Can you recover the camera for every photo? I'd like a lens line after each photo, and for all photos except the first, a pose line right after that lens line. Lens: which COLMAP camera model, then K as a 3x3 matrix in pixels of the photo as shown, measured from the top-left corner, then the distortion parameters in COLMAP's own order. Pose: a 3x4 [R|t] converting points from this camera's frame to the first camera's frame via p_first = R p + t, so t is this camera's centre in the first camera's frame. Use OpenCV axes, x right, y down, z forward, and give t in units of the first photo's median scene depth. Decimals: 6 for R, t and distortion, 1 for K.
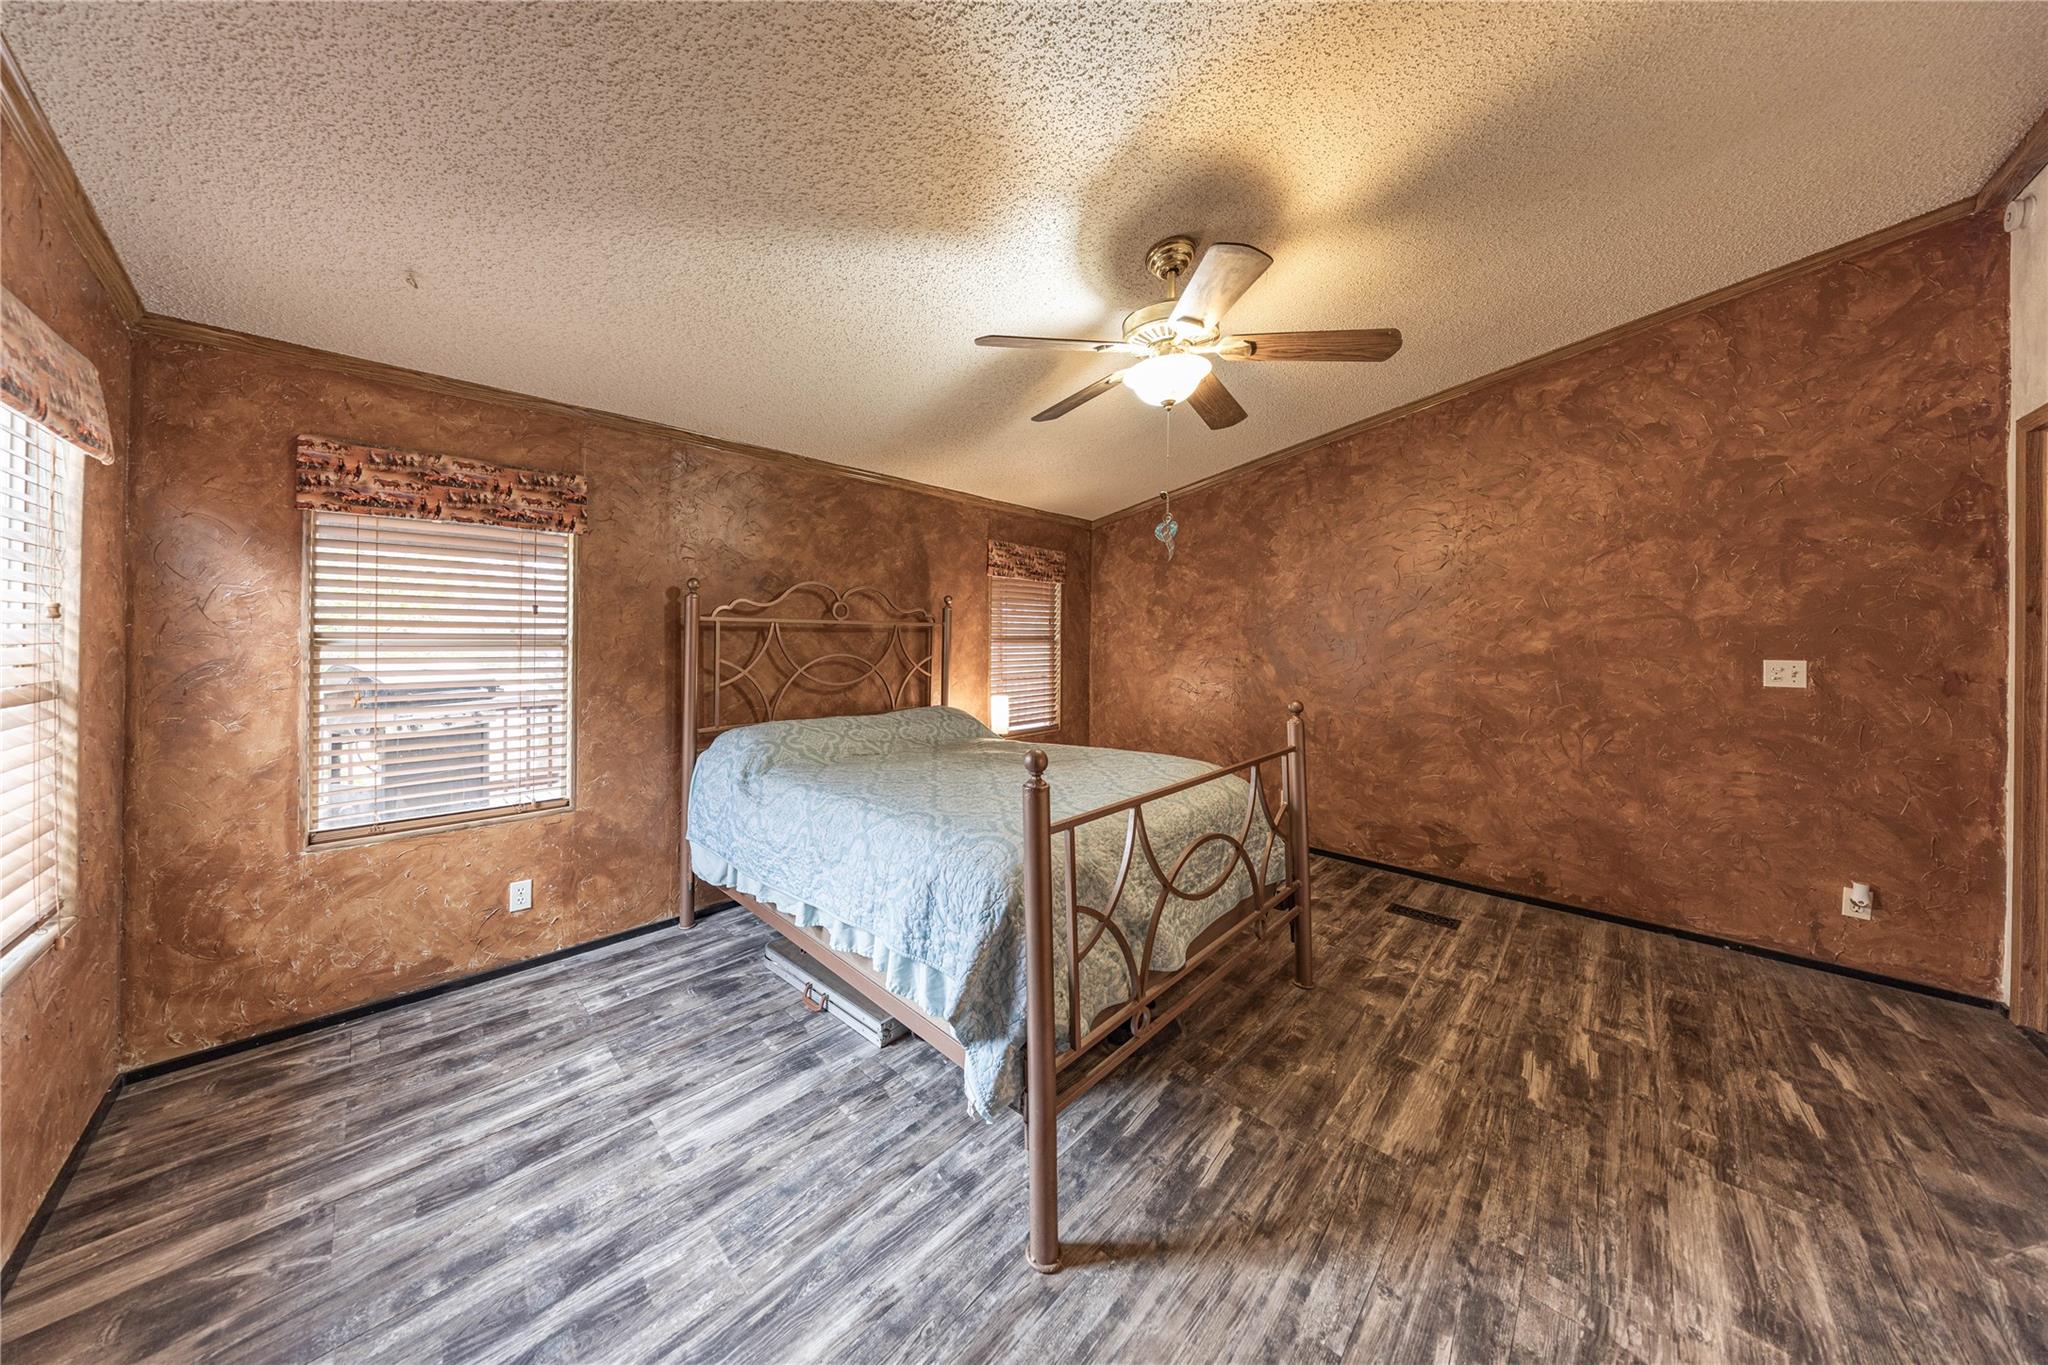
lens RADIAL K [[654.5, 0, 1003.3], [0, 654.5, 591.1], [0, 0, 1]] dist [0.000841, -0.002581]
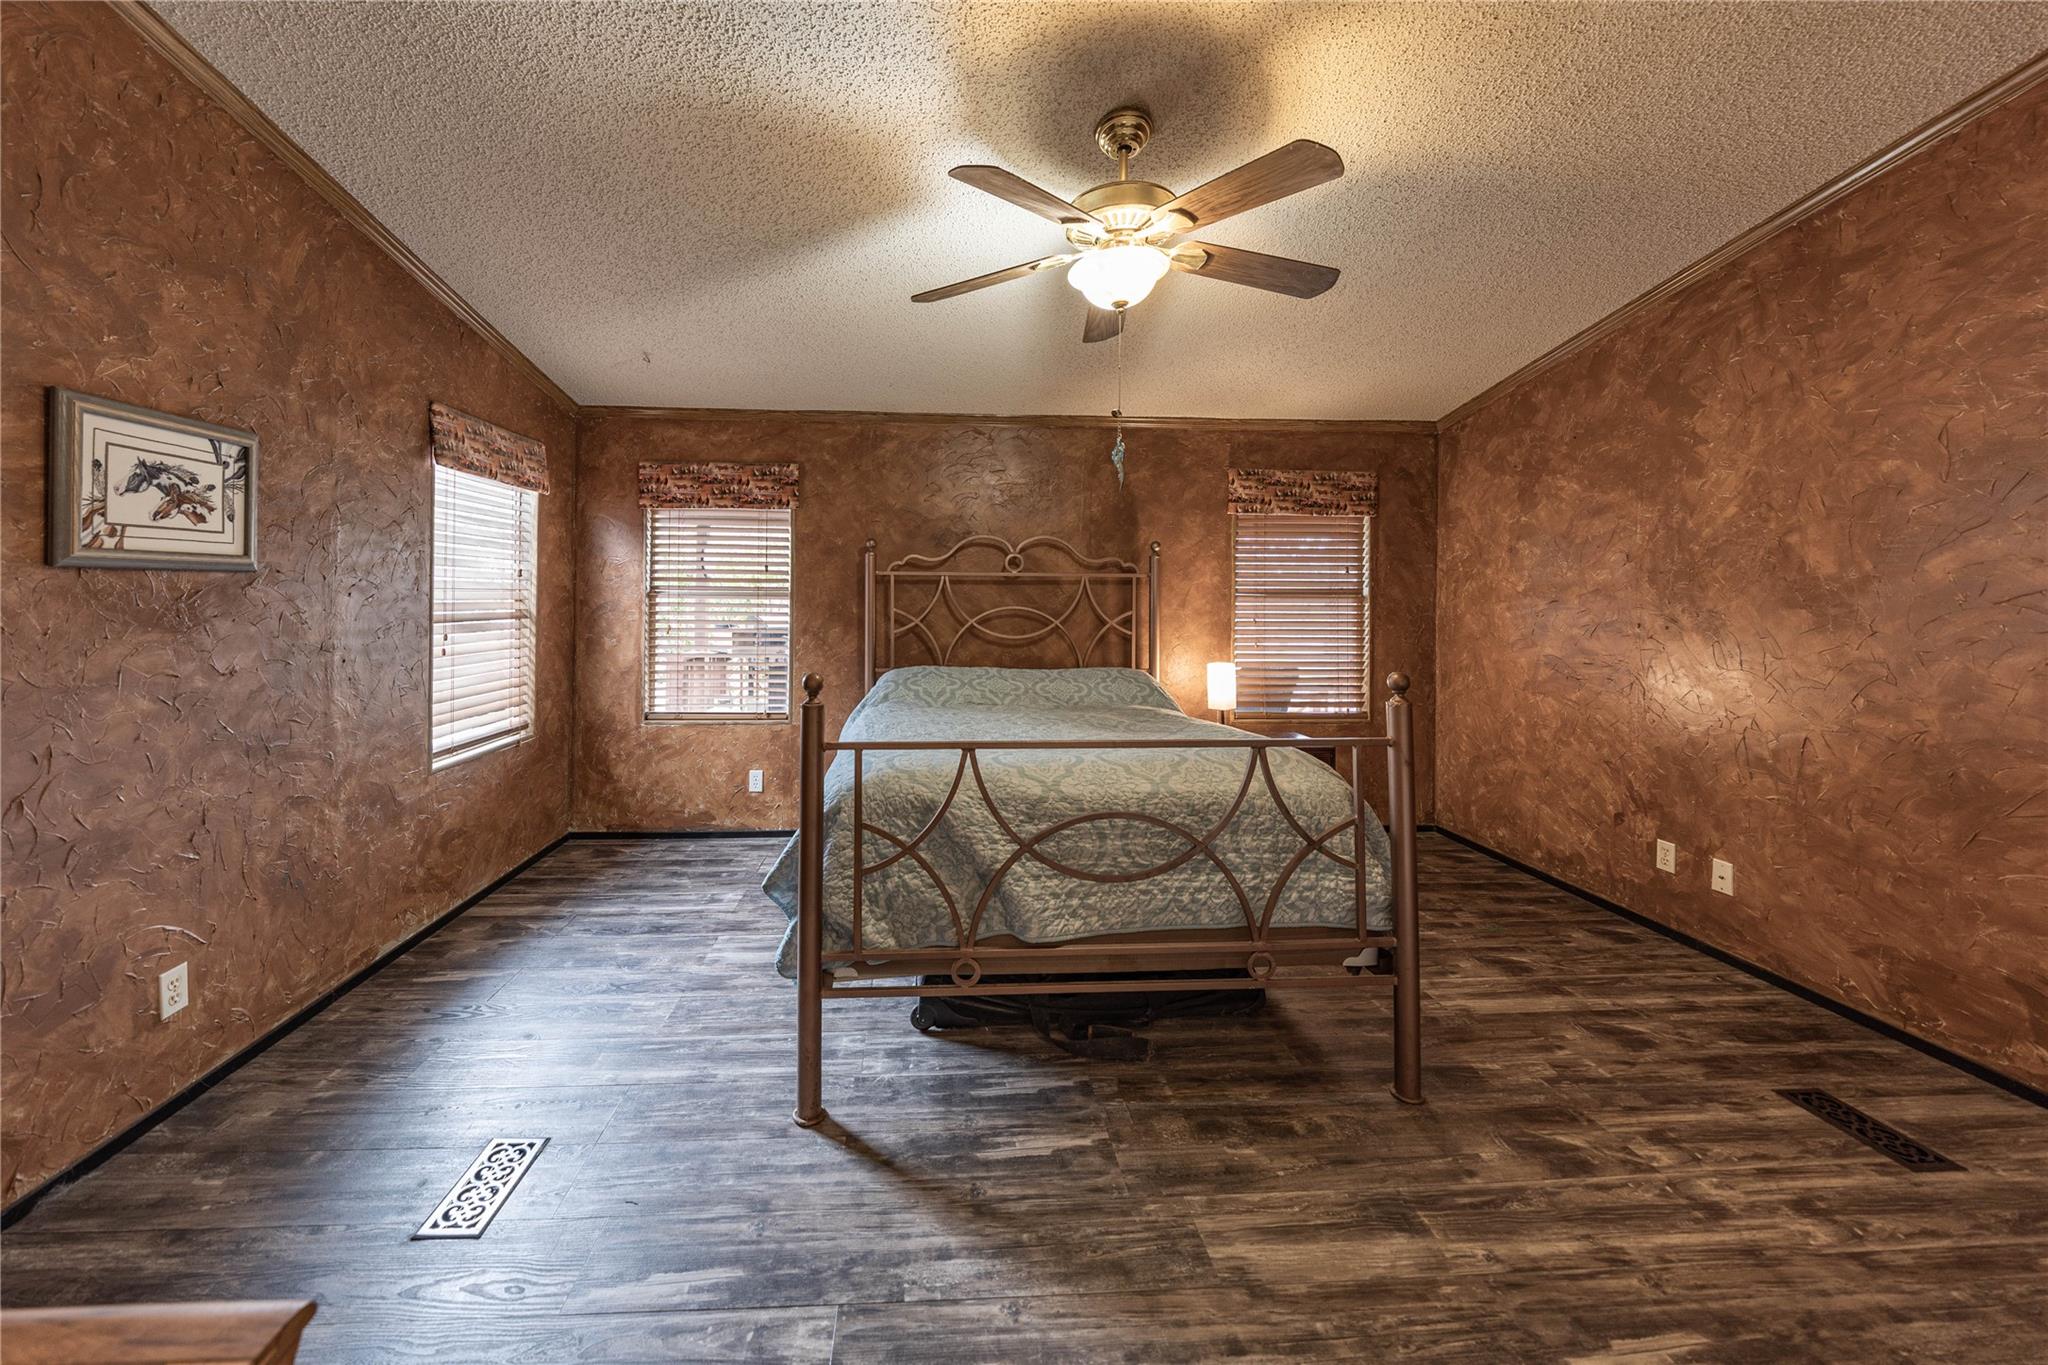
lens RADIAL K [[797.9, 0, 954.2], [0, 797.9, 523.8], [0, 0, 1]] dist [0.000652, -0.001954]
pose [[0.728562, -0.064937, -0.681895, 0.809939], [0.044938, 0.997883, -0.047016, 0.038472], [0.683505, 0.003611, 0.729937, 0.095399]]
